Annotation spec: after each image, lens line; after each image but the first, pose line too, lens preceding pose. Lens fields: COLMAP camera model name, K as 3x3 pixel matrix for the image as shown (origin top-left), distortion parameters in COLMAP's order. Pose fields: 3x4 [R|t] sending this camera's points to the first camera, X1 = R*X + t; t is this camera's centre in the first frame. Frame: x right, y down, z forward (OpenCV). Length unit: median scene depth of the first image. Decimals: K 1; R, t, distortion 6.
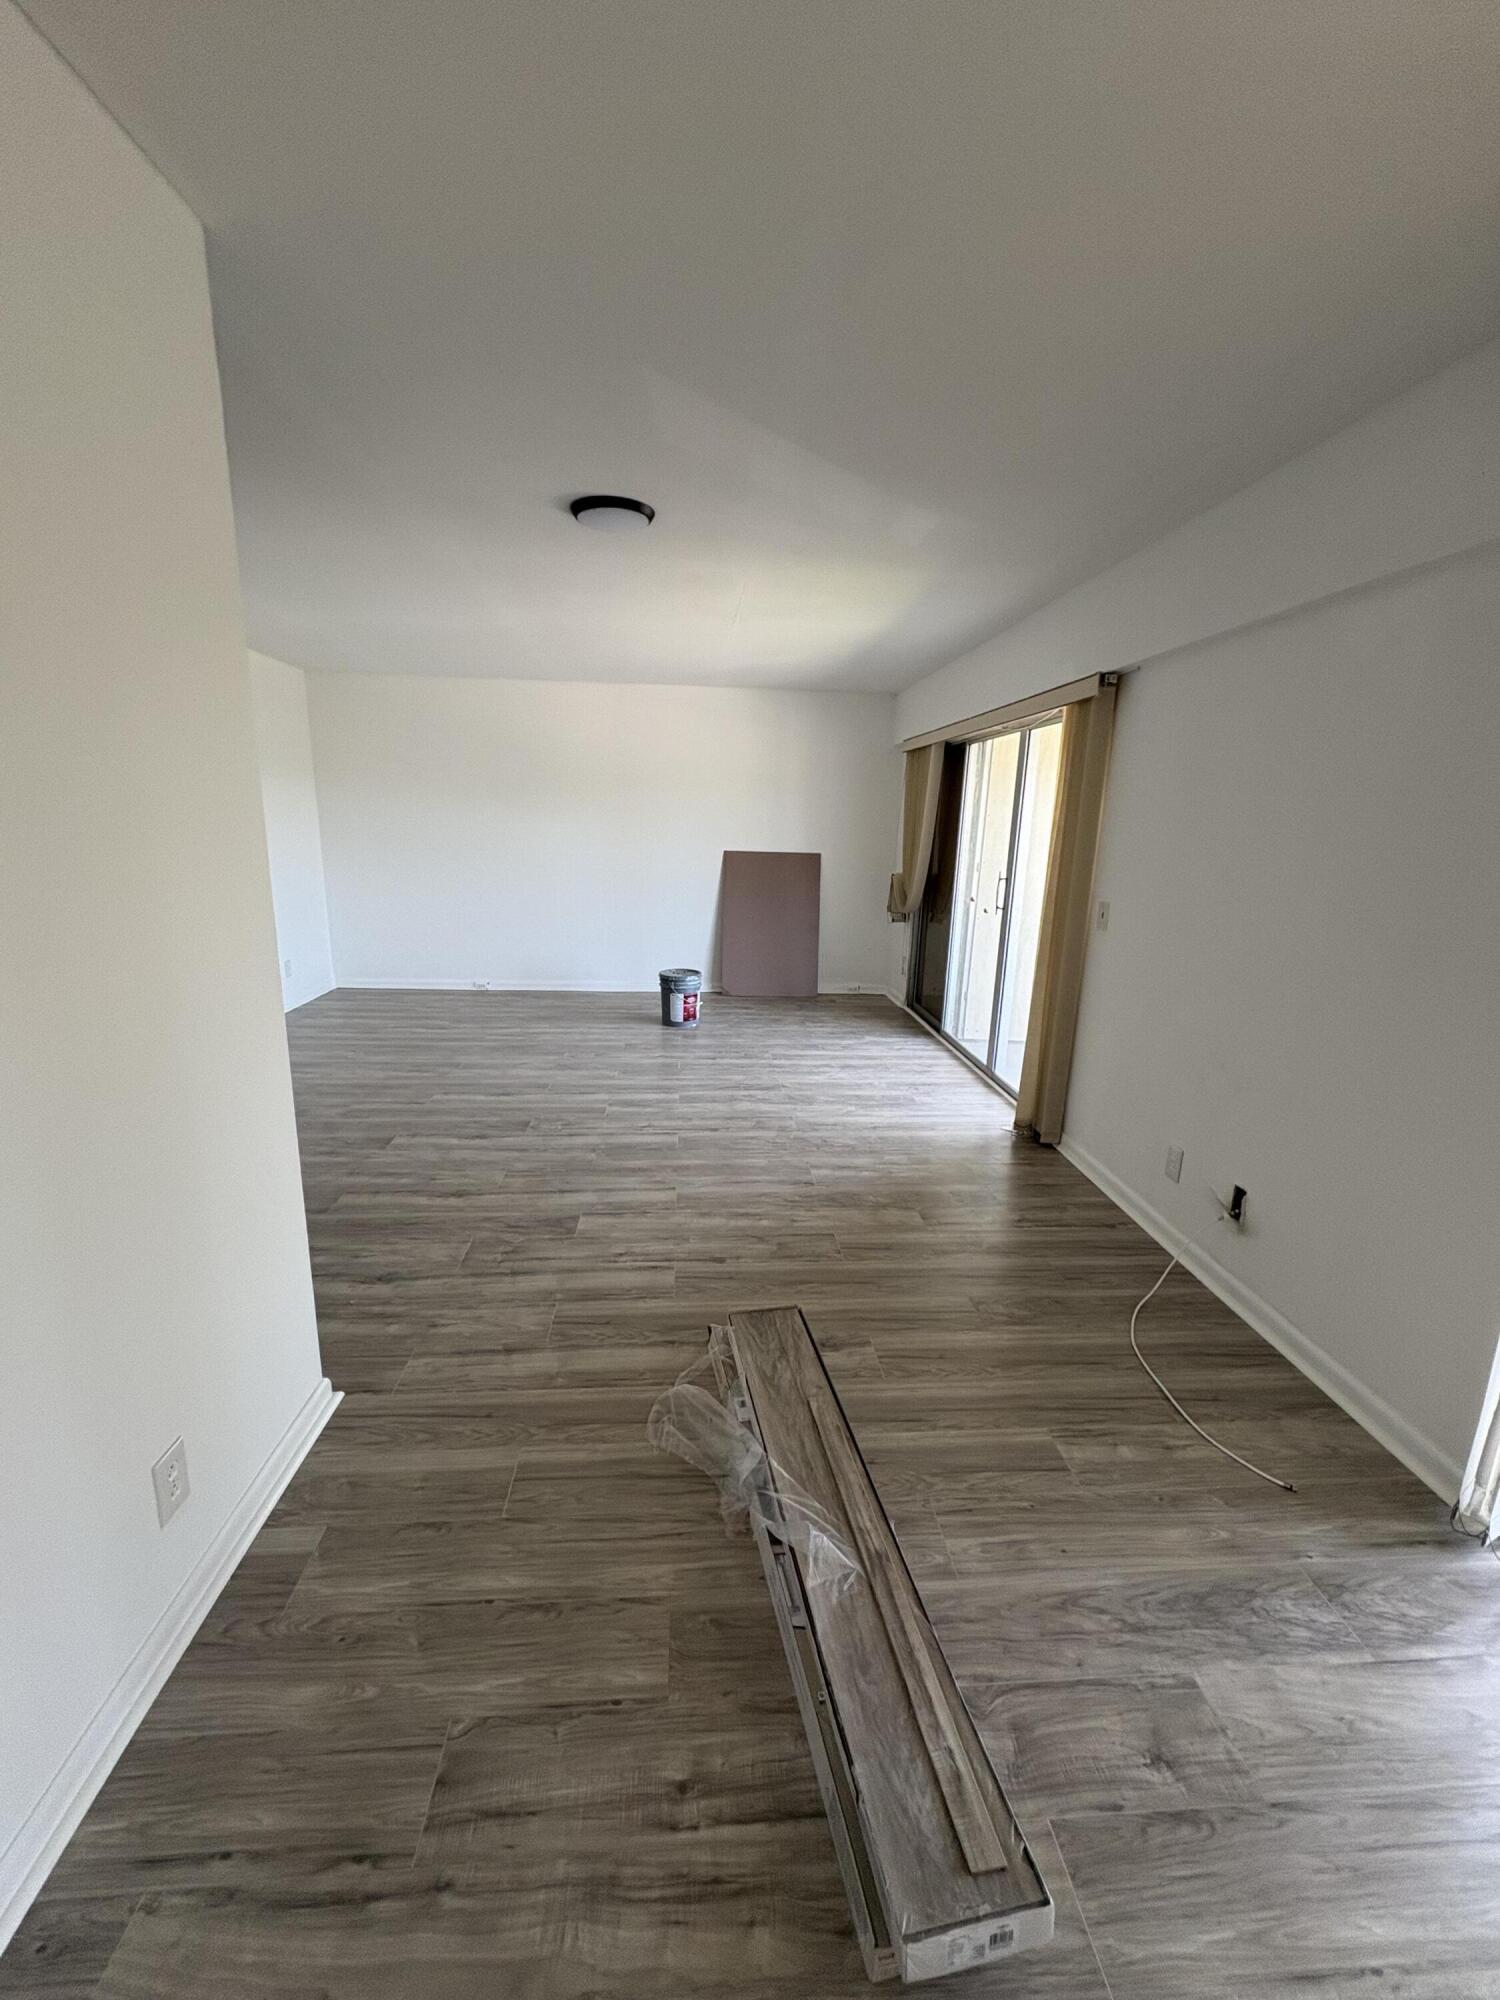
lens RADIAL K [[793.0, 0, 750.0], [0, 793.0, 1000.0], [0, 0, 1]] dist [-0.000643, -0.000019]
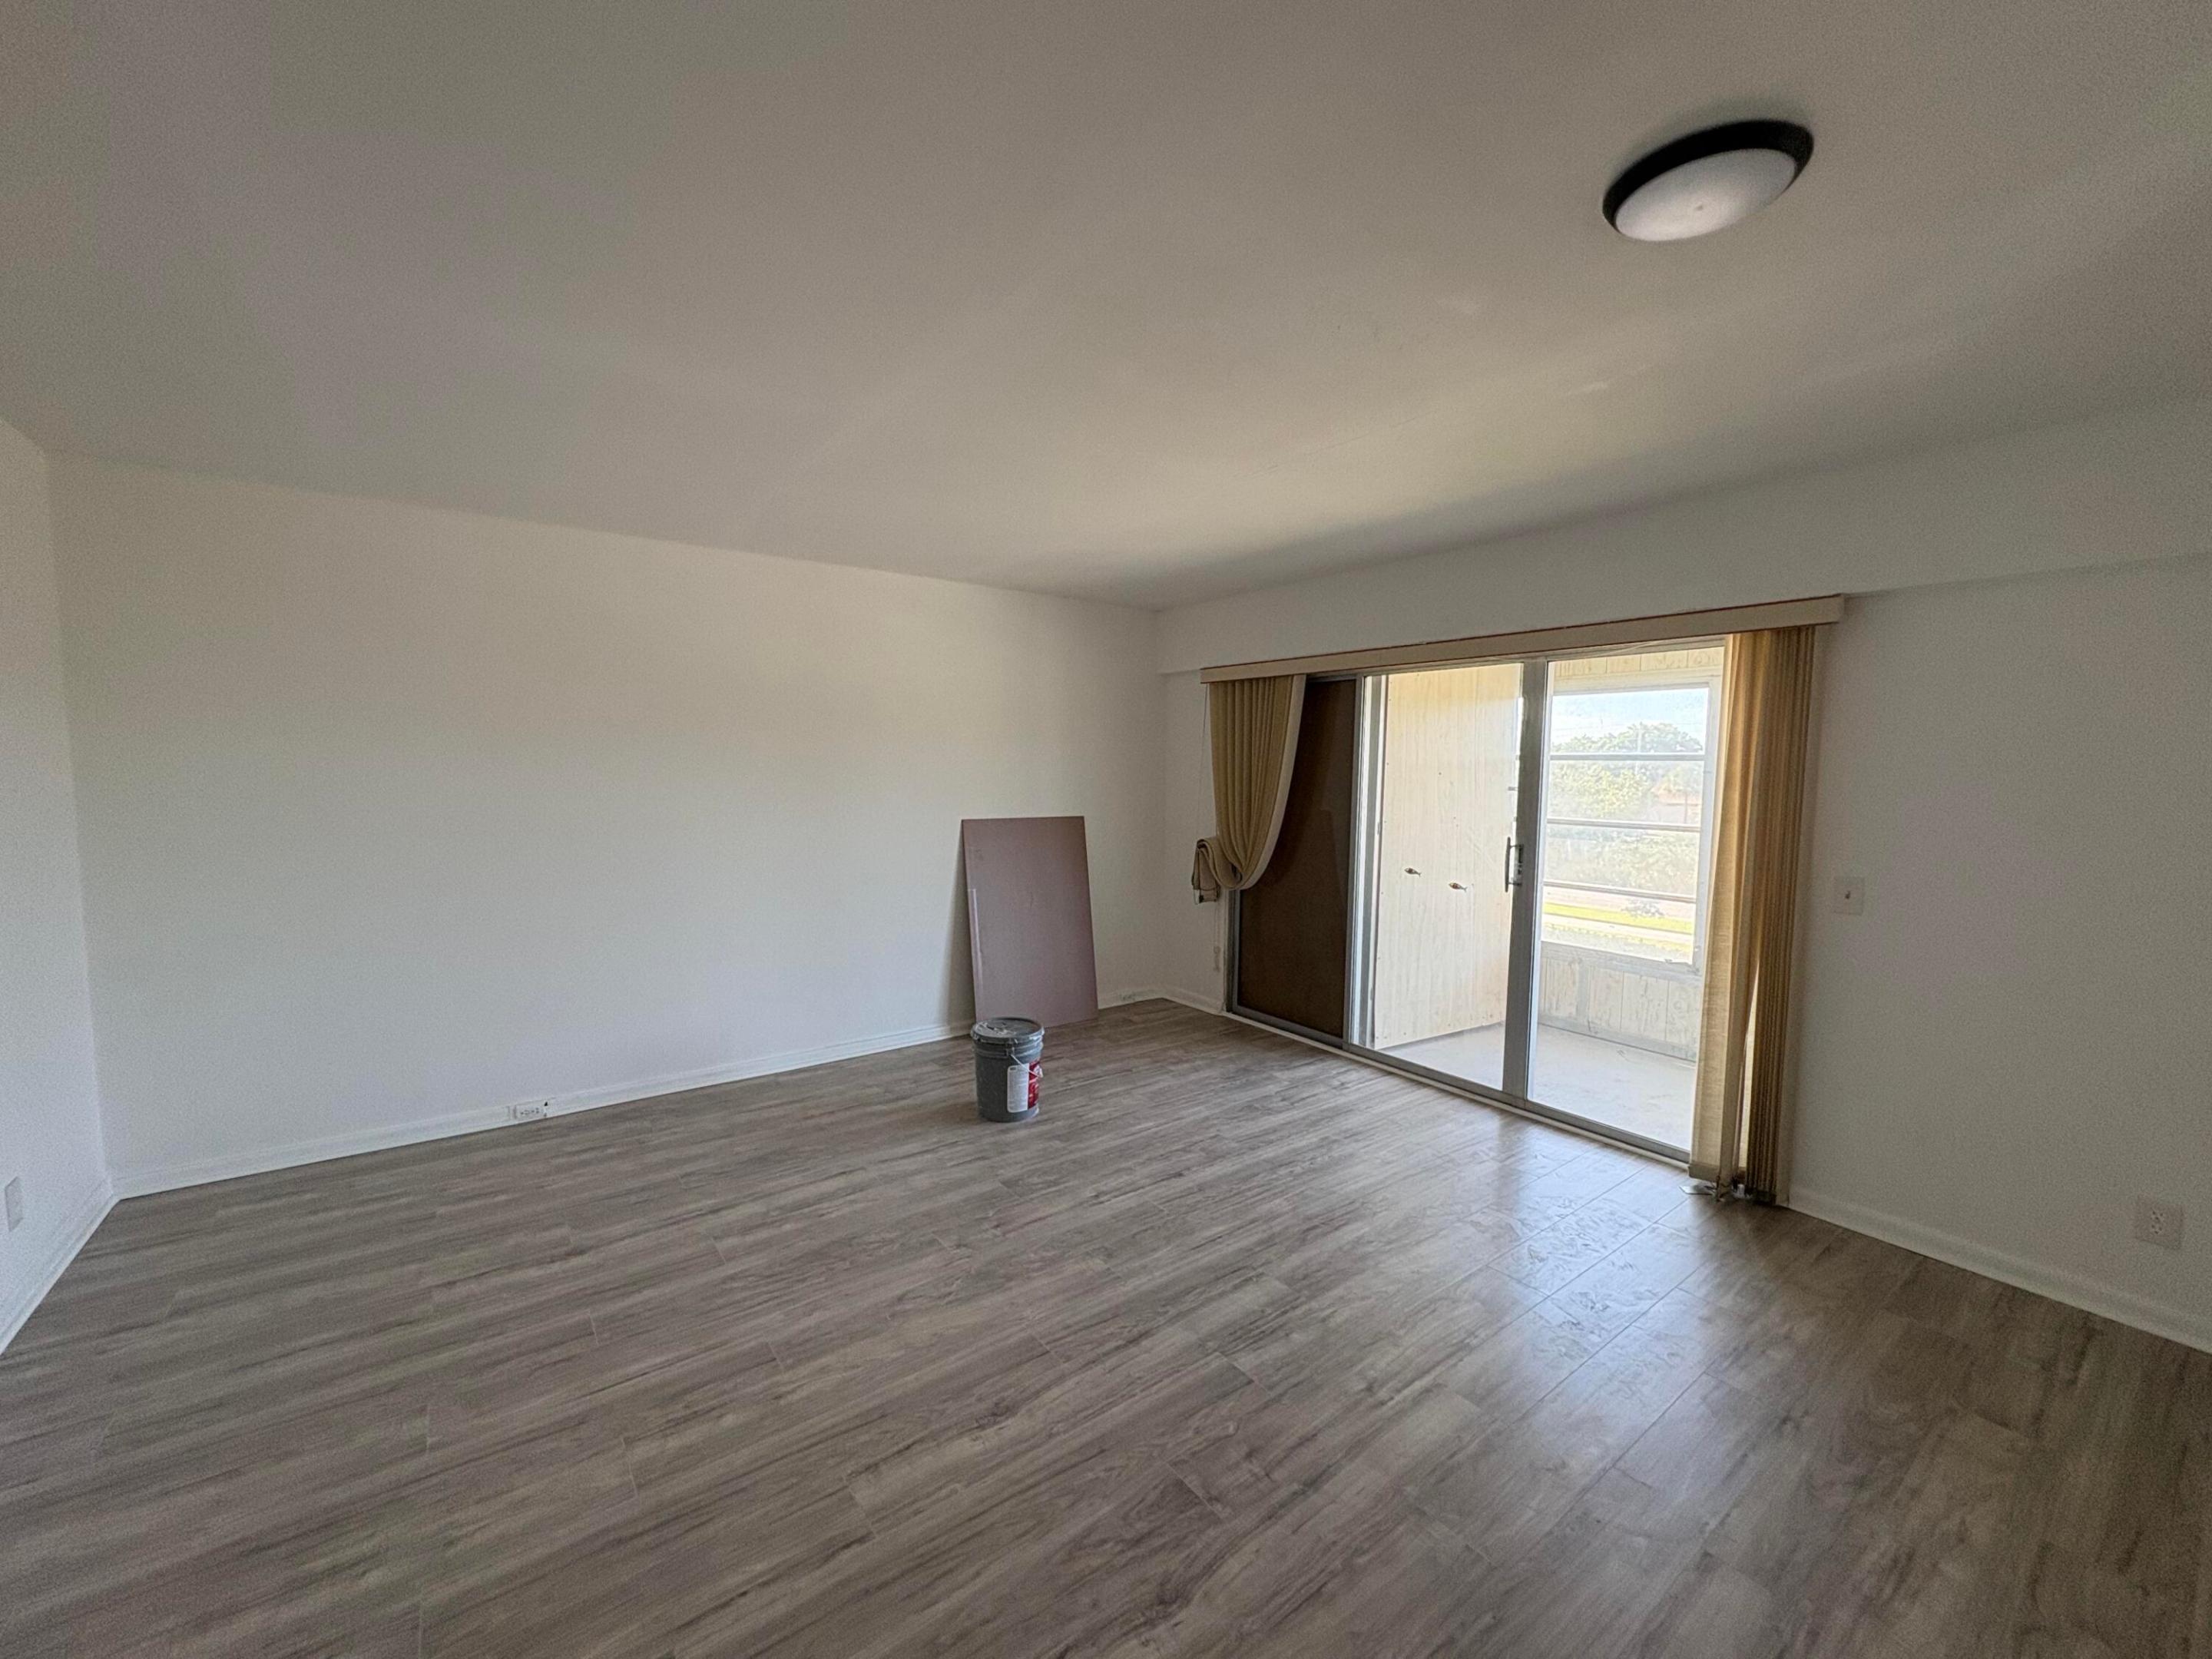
lens RADIAL K [[875.0, 0, 1106.0], [0, 875.0, 829.5], [0, 0, 1]] dist [0.001494, 0.000097]
pose [[0.845623, -0.059680, 0.530433, -0.442318], [0.130603, 0.986659, -0.097199, -0.129666], [-0.517556, 0.151470, 0.842136, 0.451185]]
